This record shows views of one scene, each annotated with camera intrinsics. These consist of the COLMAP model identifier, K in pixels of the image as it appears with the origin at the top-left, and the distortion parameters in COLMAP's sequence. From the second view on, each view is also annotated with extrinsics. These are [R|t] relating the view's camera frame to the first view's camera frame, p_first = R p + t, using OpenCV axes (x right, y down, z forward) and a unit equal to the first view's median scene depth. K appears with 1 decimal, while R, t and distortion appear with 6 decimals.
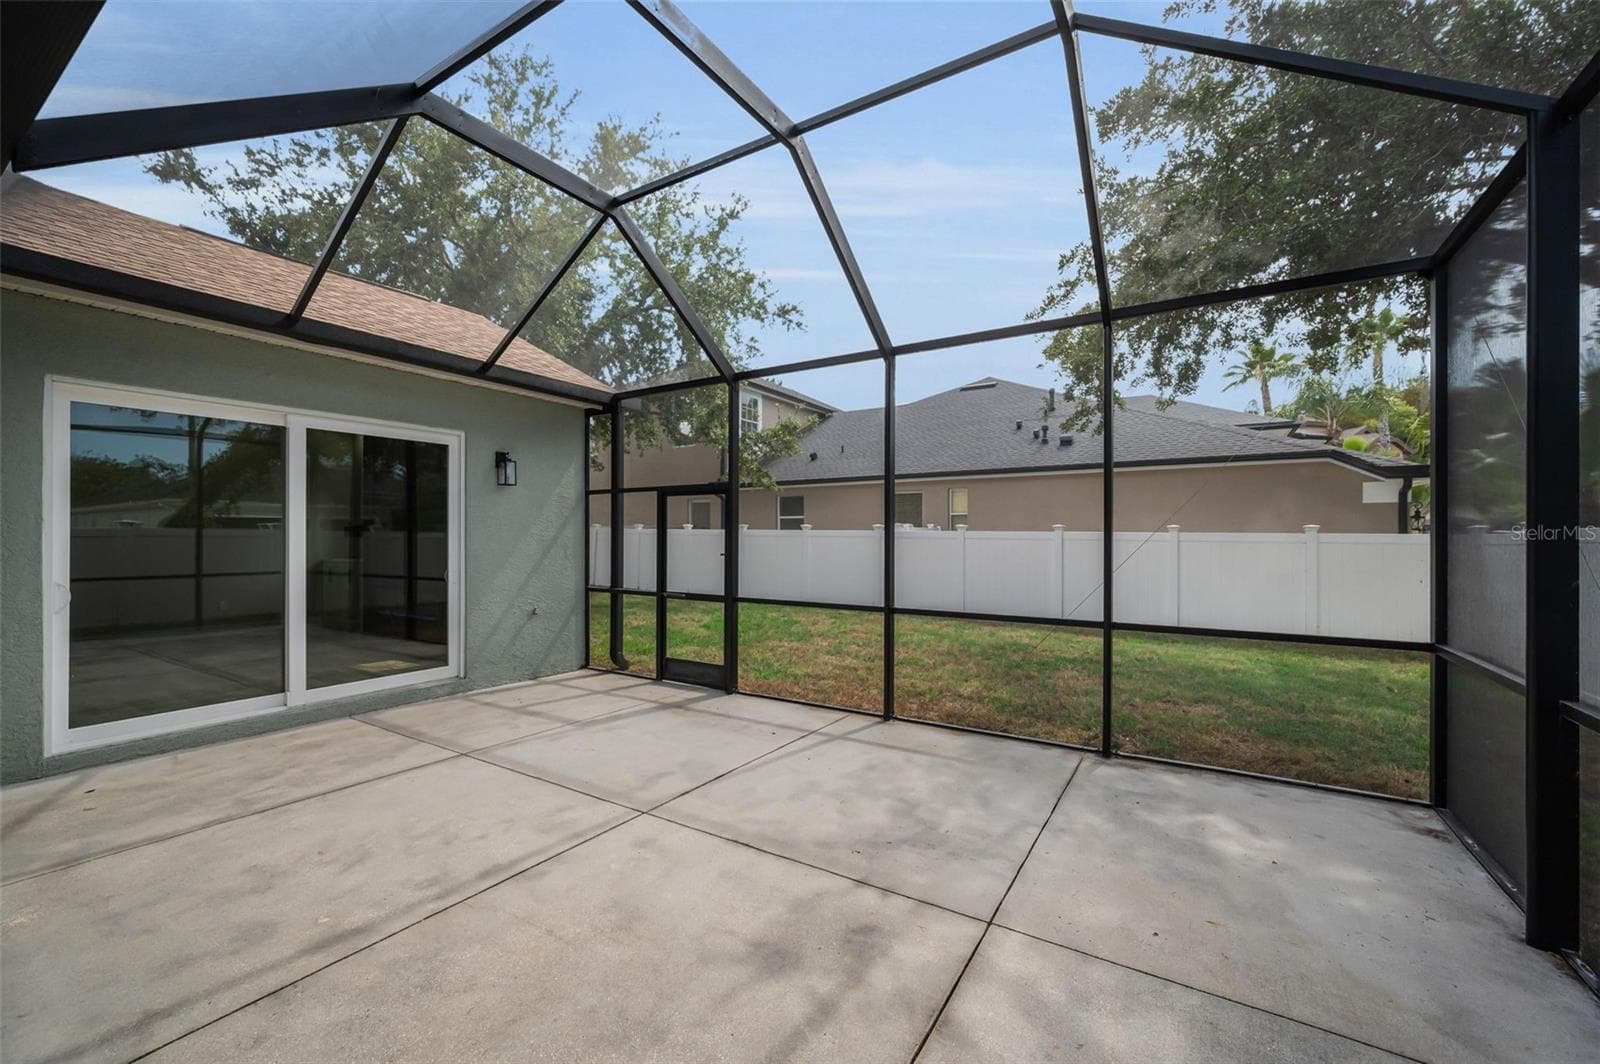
lens RADIAL K [[654.3, 0, 802.7], [0, 654.3, 549.5], [0, 0, 1]] dist [0.001217, 0.000044]
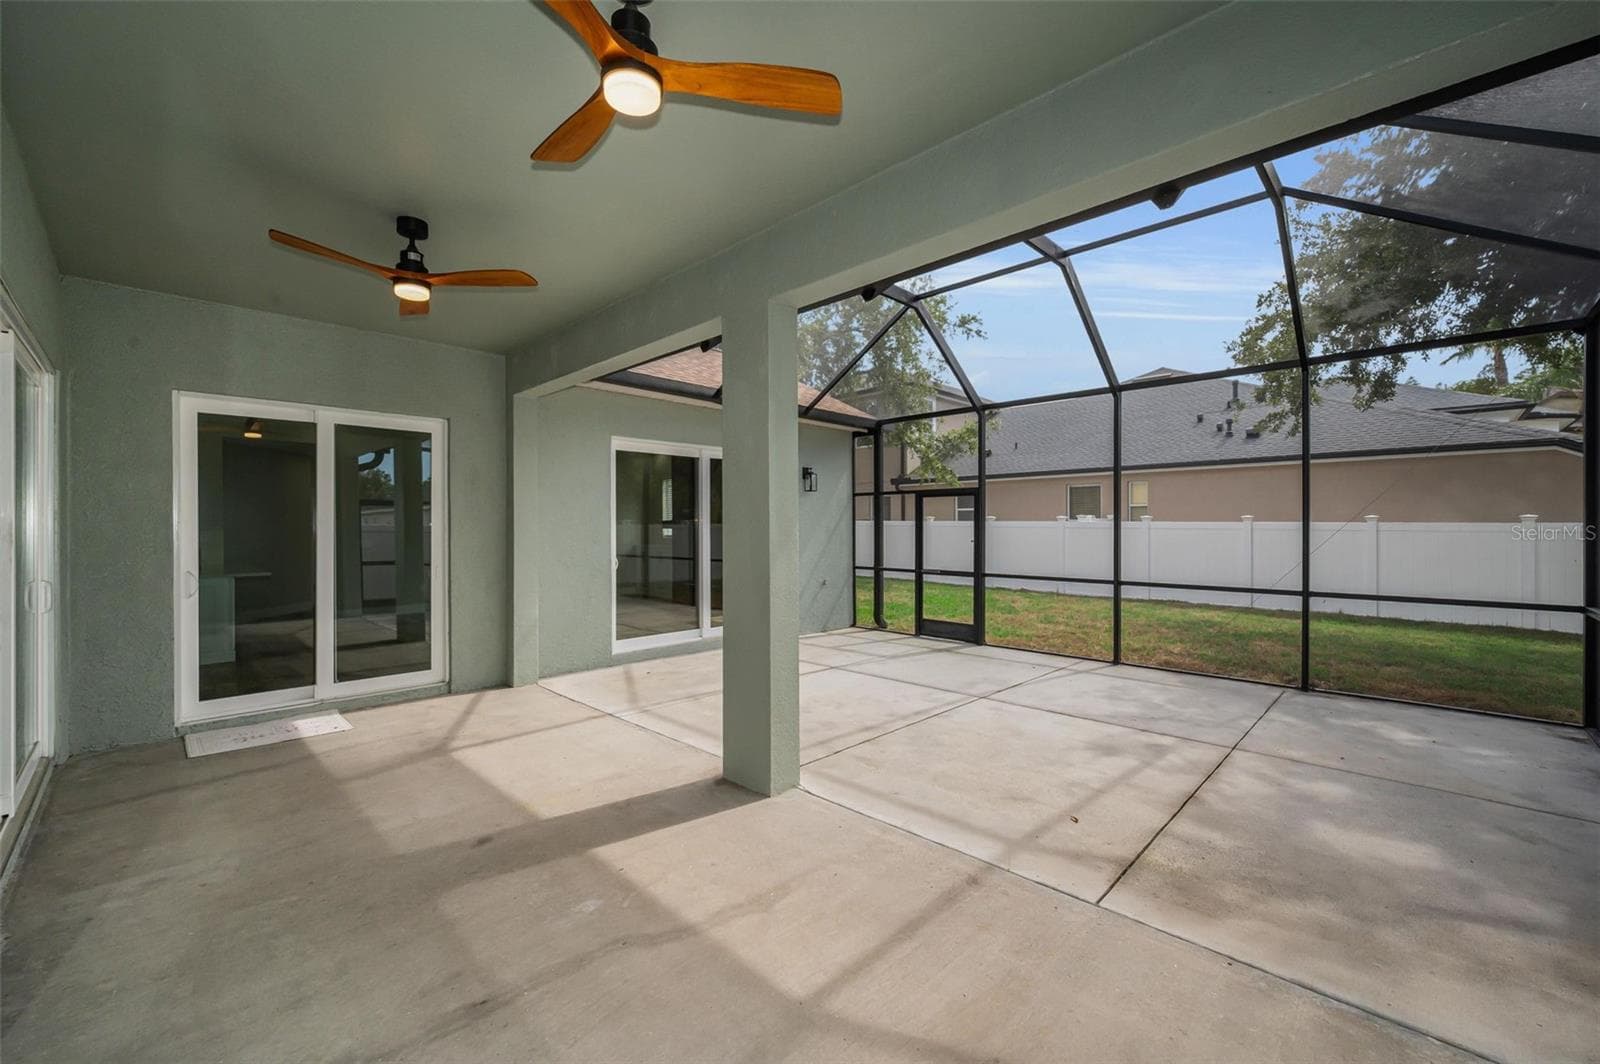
lens RADIAL K [[648.3, 0, 796.6], [0, 648.3, 537.9], [0, 0, 1]] dist [-0.001767, 0.000721]
pose [[0.976024, 0.000905, -0.217662, -0.182508], [-0.001427, 0.999996, -0.002241, 0.004550], [0.217659, 0.002498, 0.976022, -0.361916]]
